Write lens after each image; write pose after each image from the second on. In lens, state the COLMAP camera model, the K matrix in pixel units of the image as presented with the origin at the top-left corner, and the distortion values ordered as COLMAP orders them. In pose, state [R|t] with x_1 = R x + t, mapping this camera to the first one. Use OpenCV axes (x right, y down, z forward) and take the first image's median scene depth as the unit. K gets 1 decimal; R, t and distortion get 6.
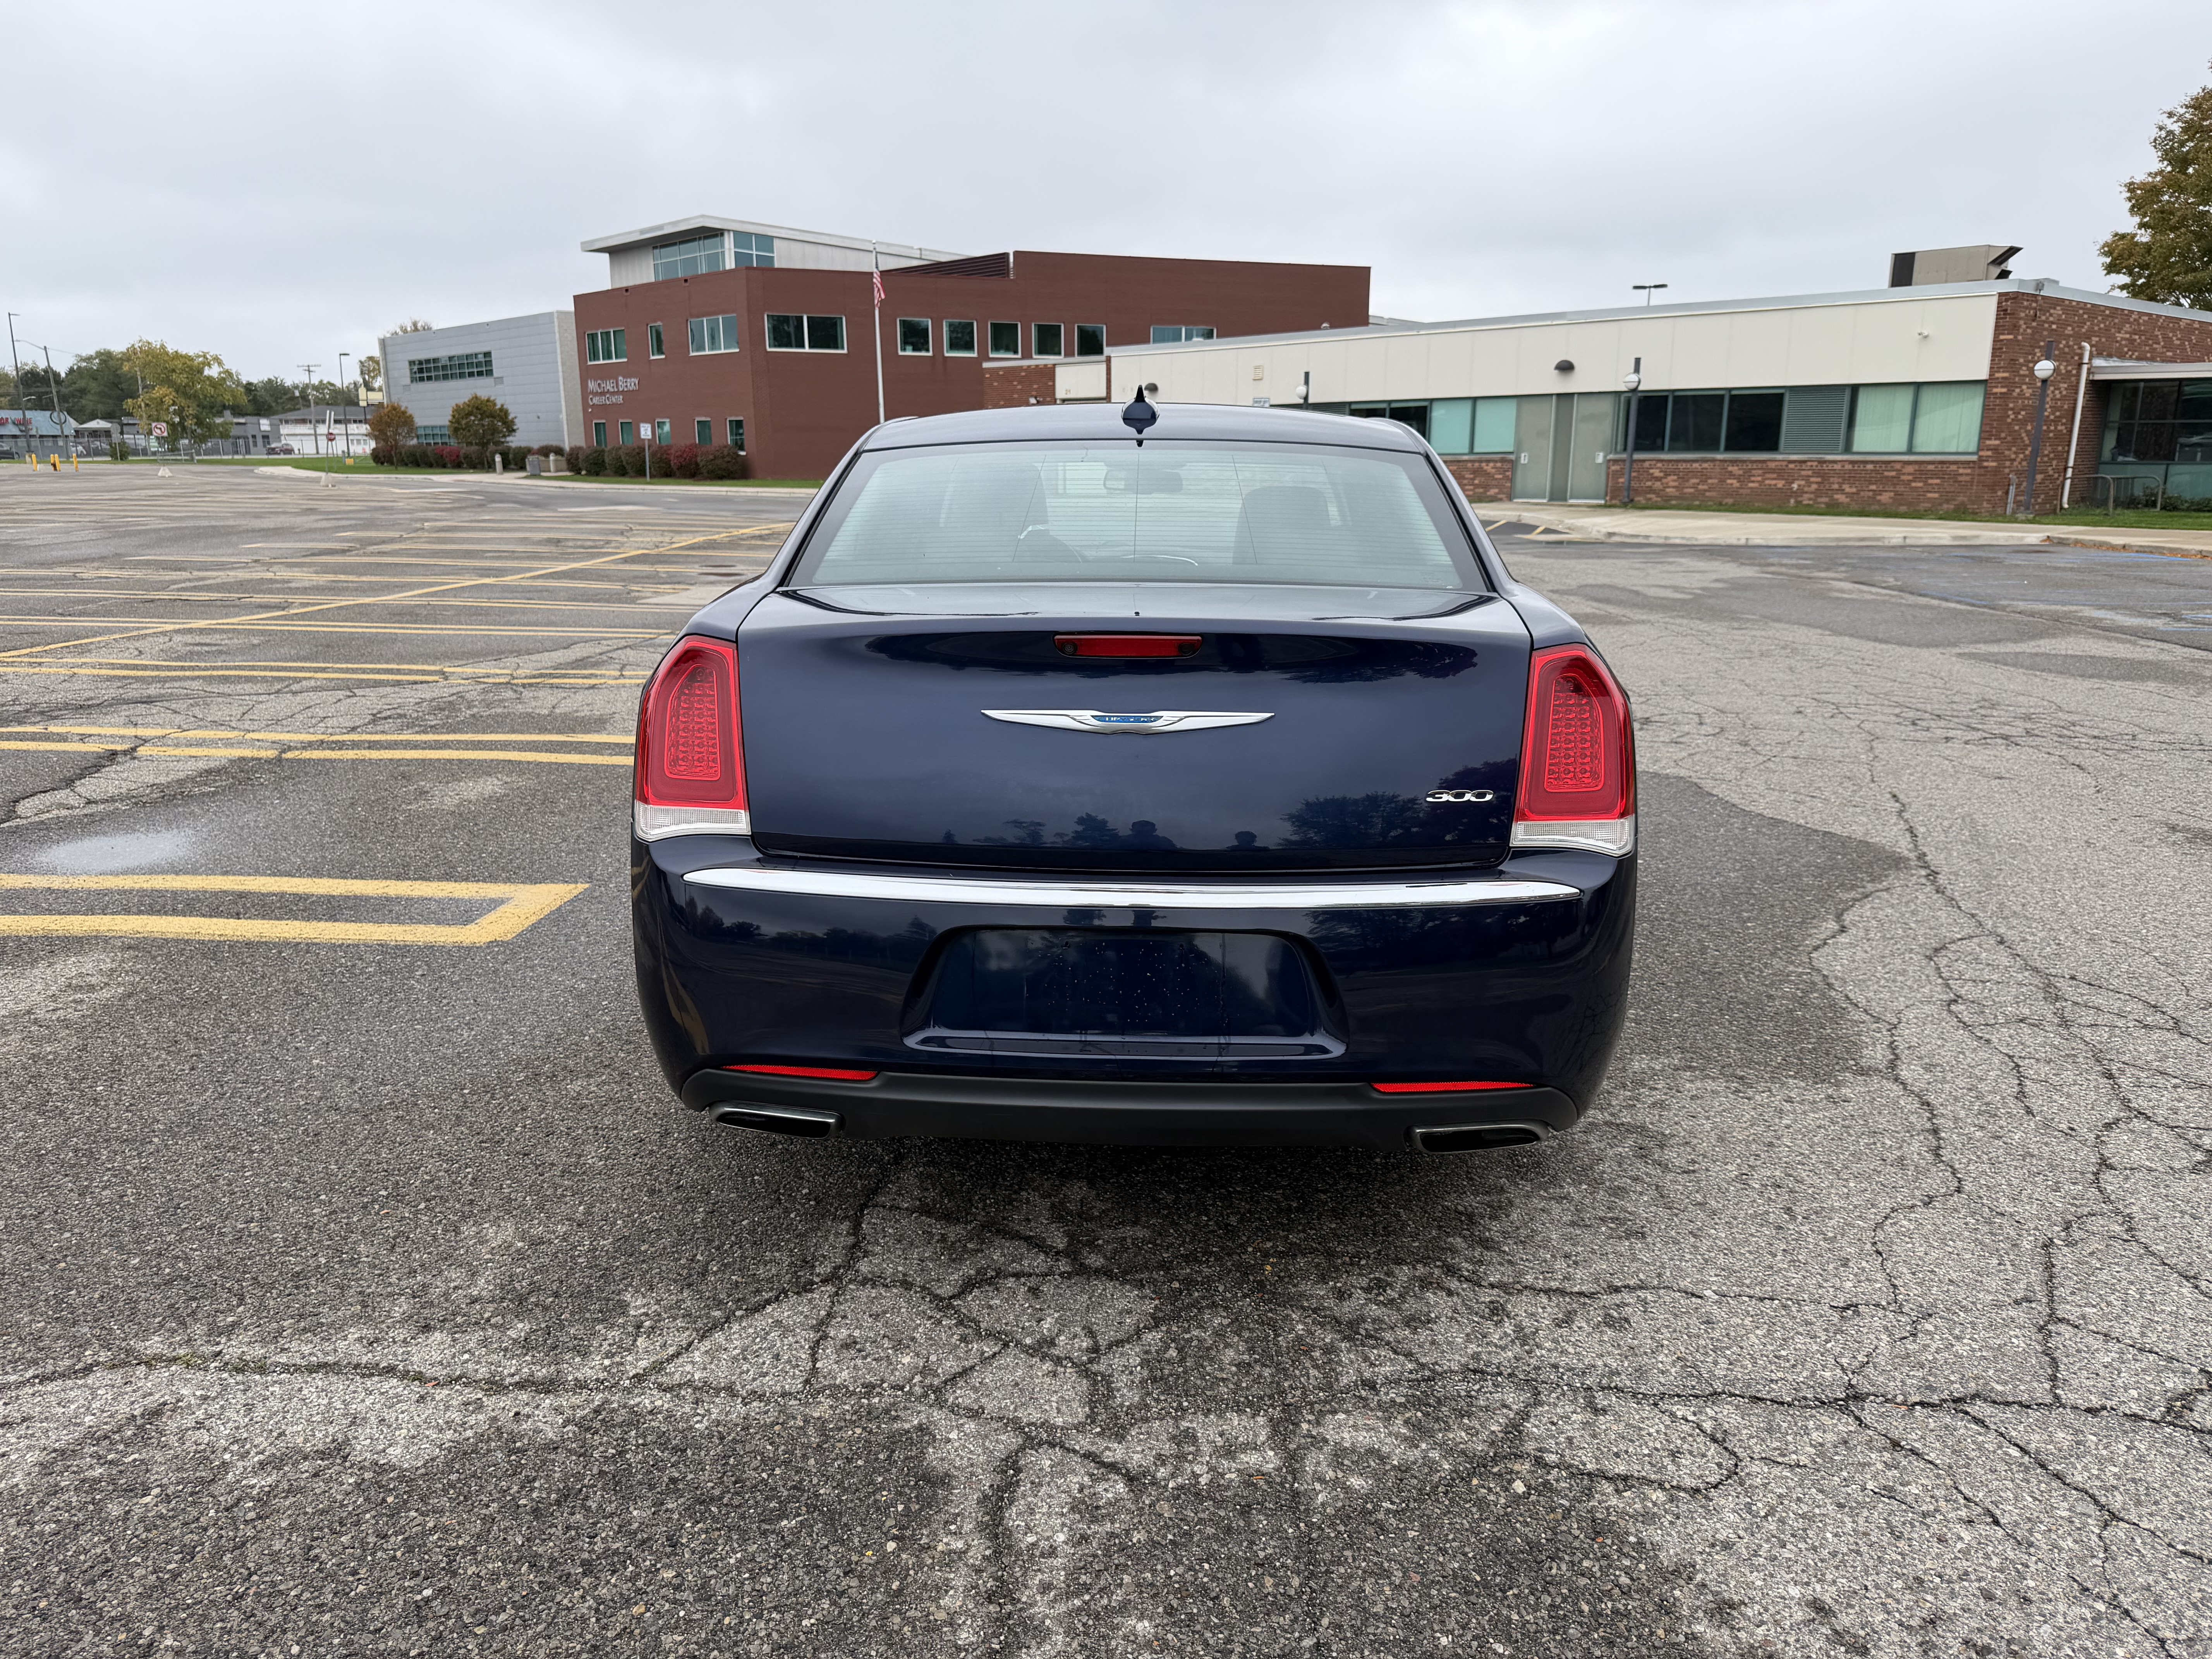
lens RADIAL K [[1562.6, 0, 1098.8], [0, 1562.6, 799.9], [0, 0, 1]] dist [0.067862, -0.089756]
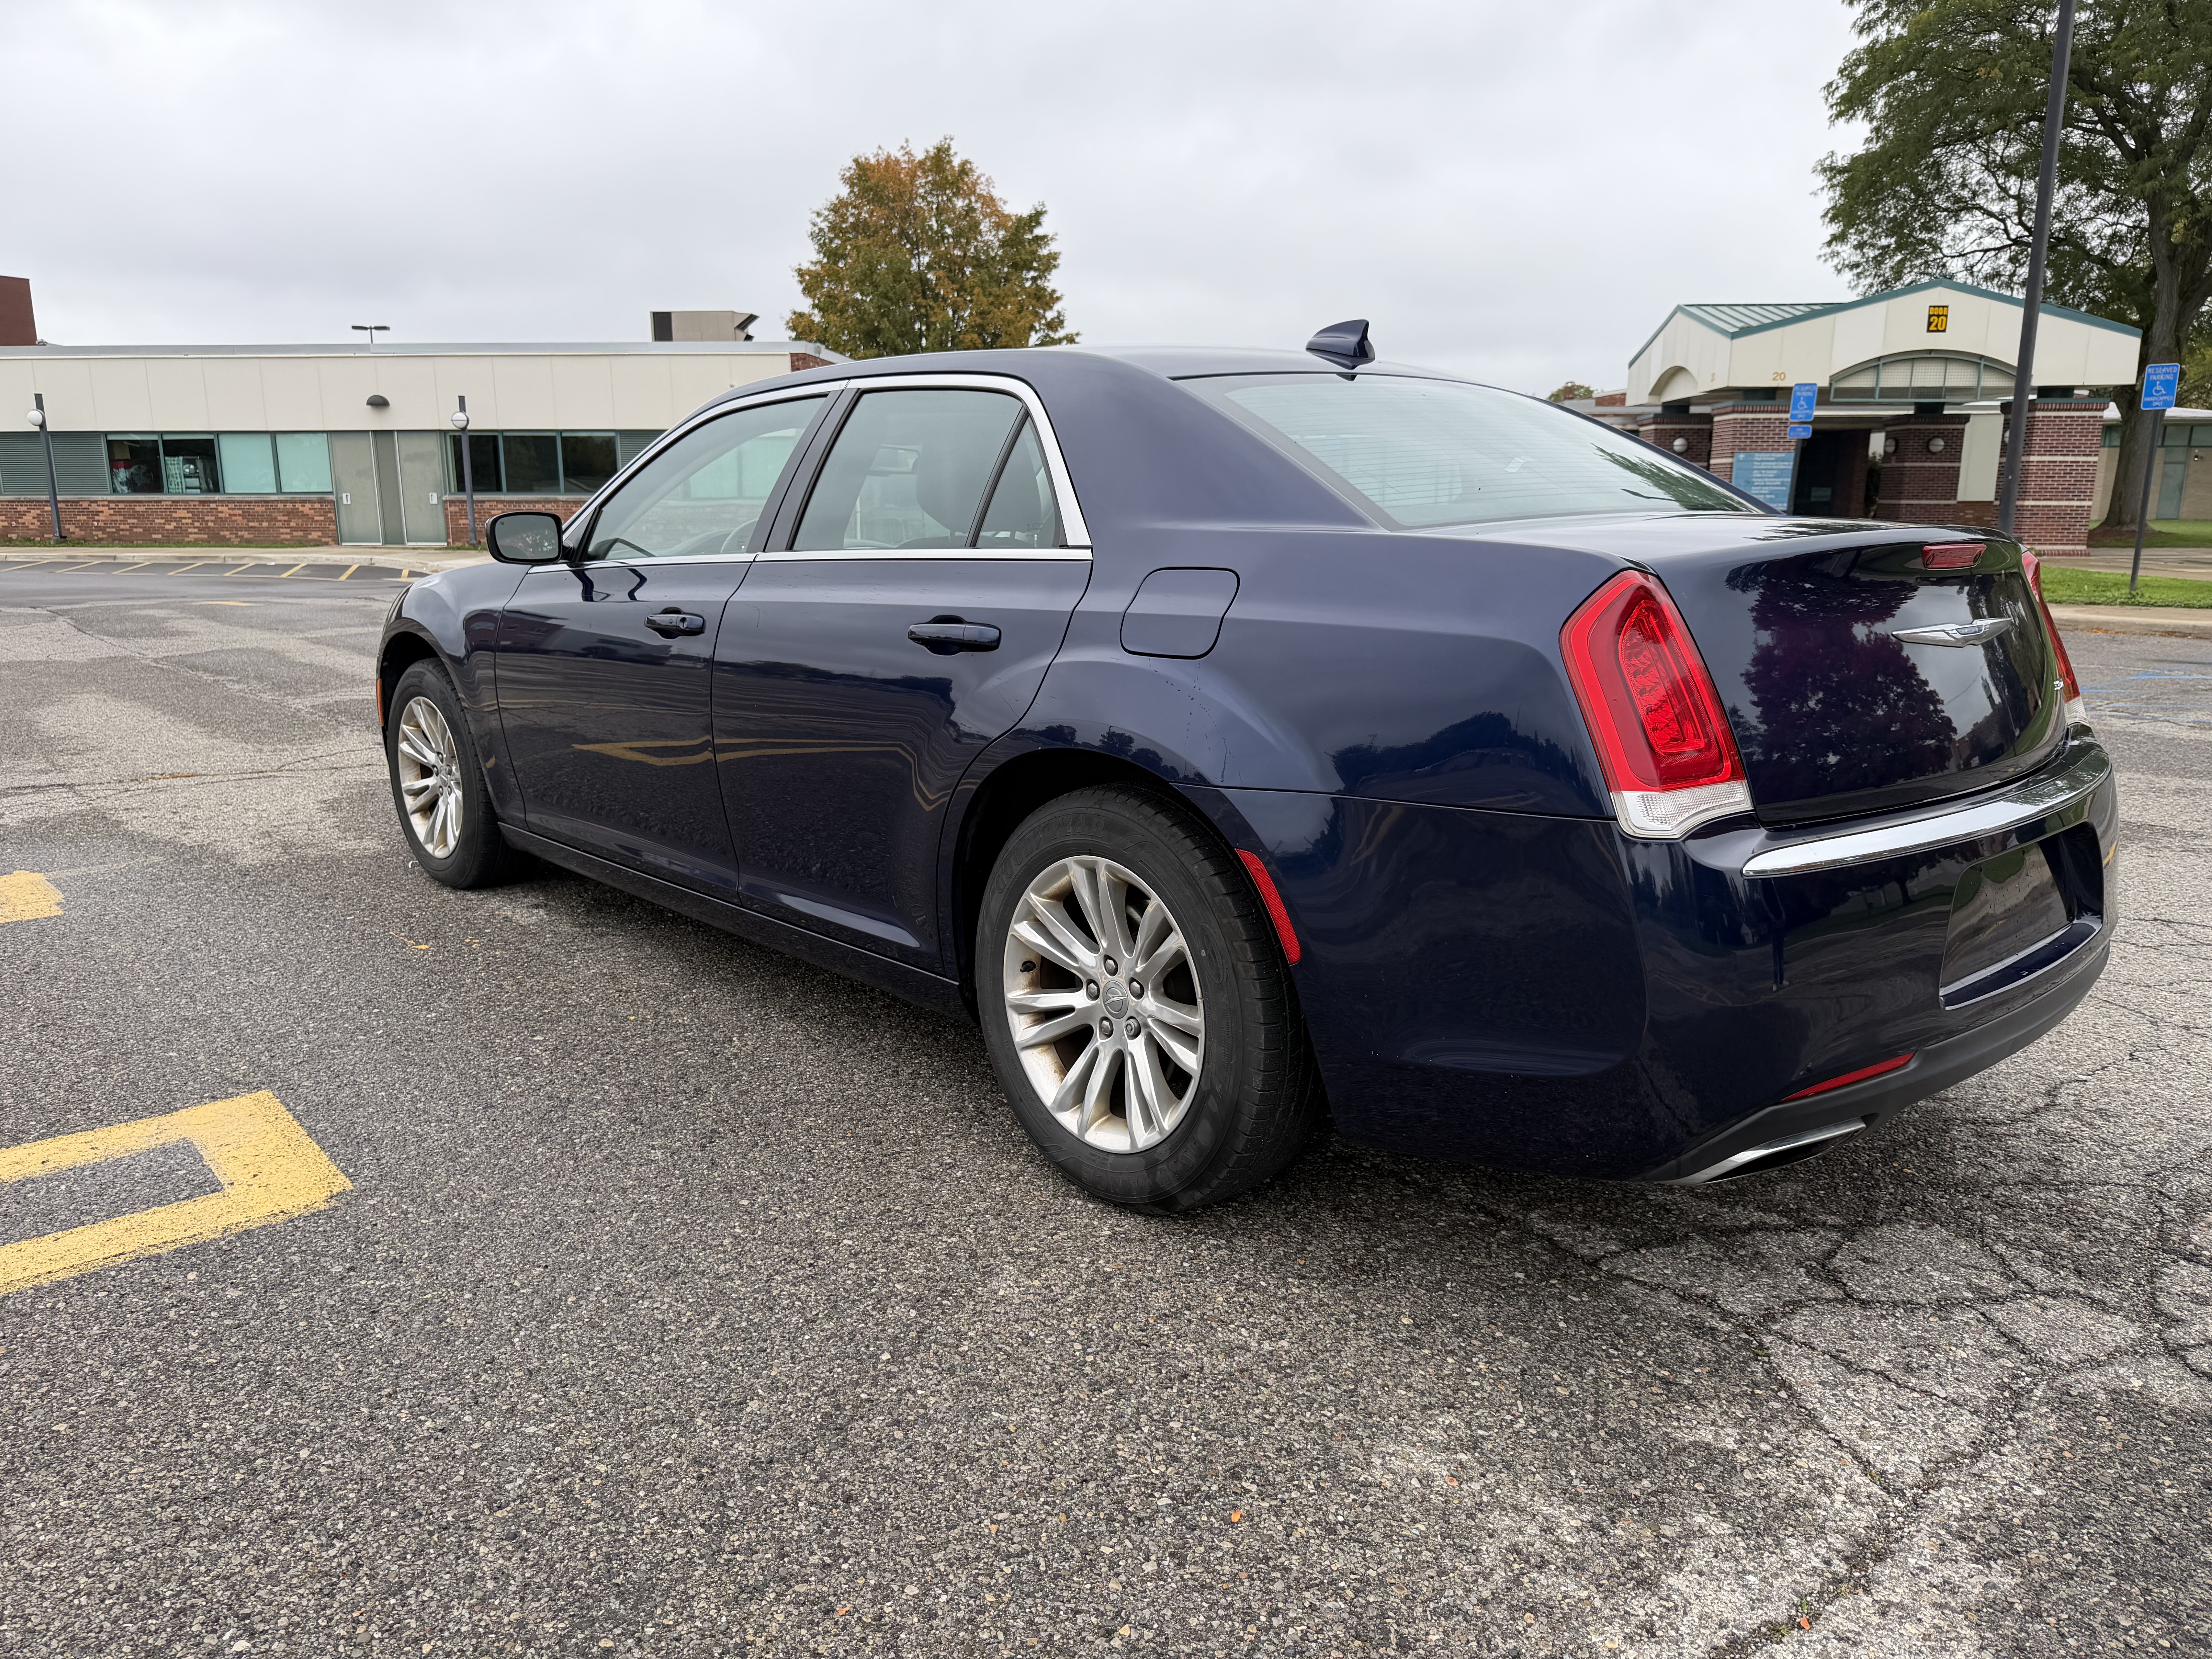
lens RADIAL K [[1563.2, 0, 1106.0], [0, 1563.2, 829.5], [0, 0, 1]] dist [0.018186, -0.022334]
pose [[0.713494, -0.144035, 0.685697, -0.074956], [0.152091, 0.987146, 0.049100, -0.004168], [-0.683955, 0.069256, 0.726229, 0.047852]]
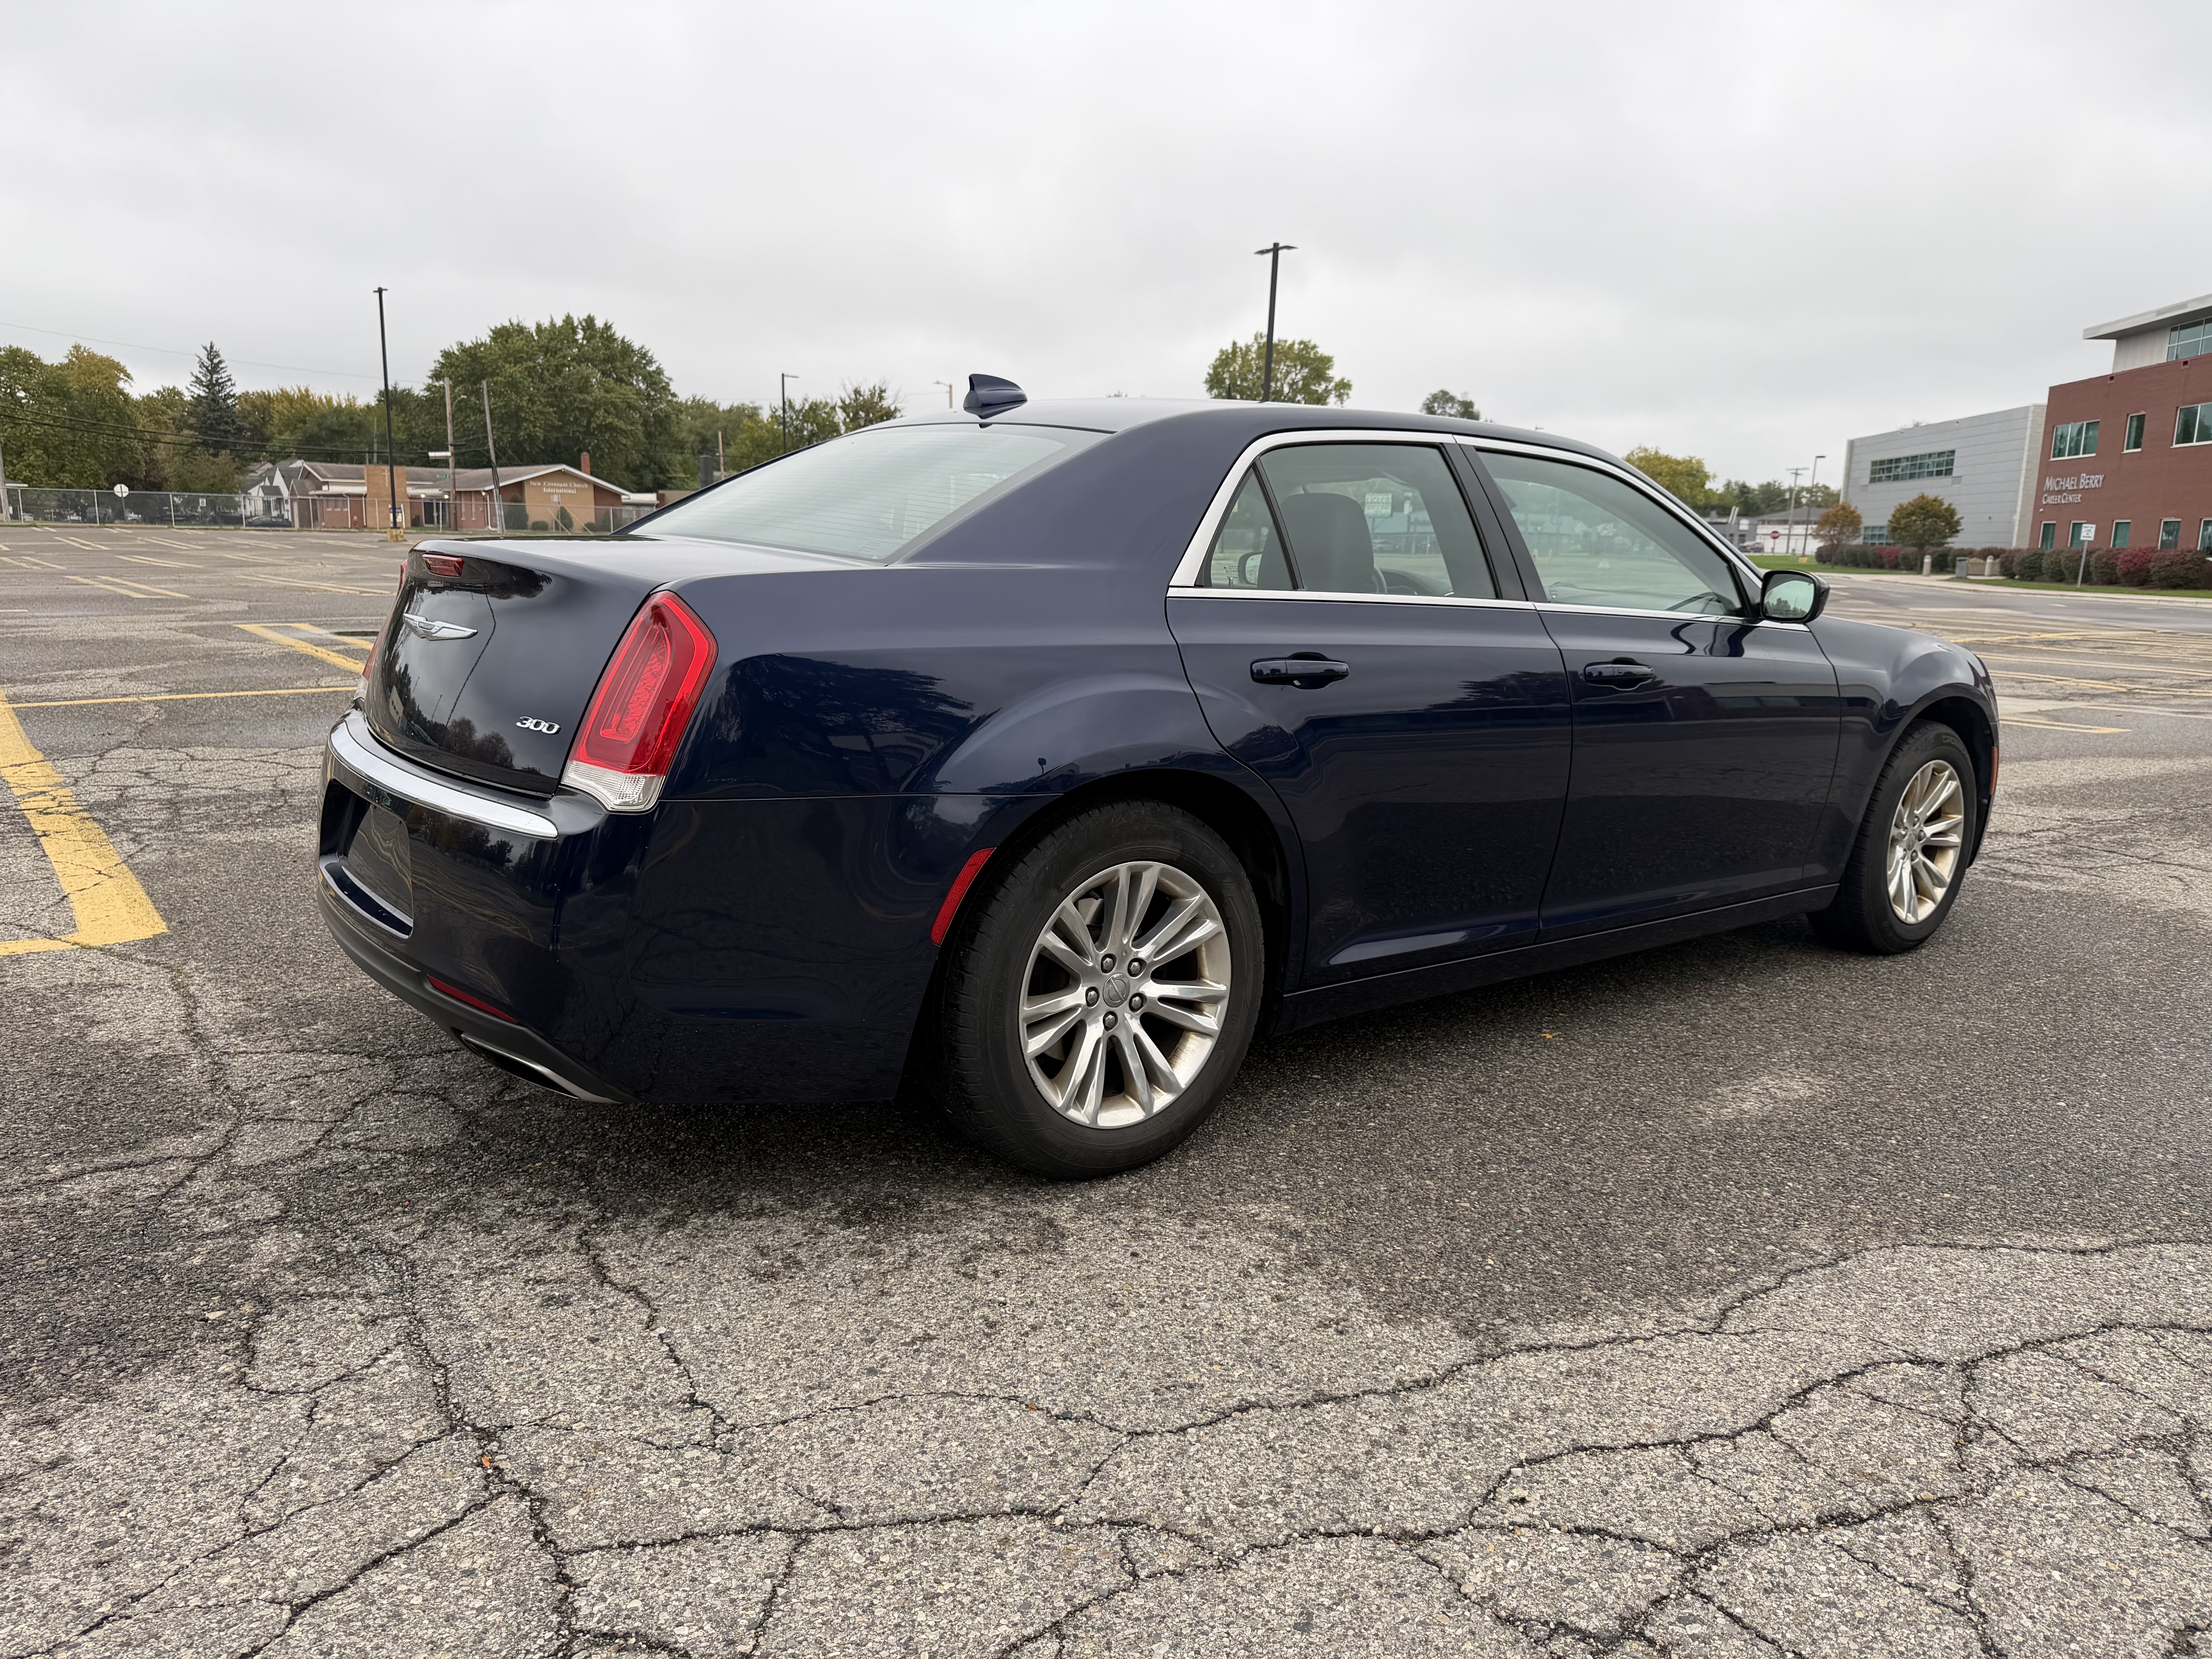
lens RADIAL K [[1563.2, 0, 1106.0], [0, 1563.2, 829.5], [0, 0, 1]] dist [0.018186, -0.022334]
pose [[0.642470, 0.161796, -0.749035, 0.089474], [-0.194279, 0.979912, 0.045028, -0.003832], [0.741274, 0.116593, 0.660998, 0.044344]]
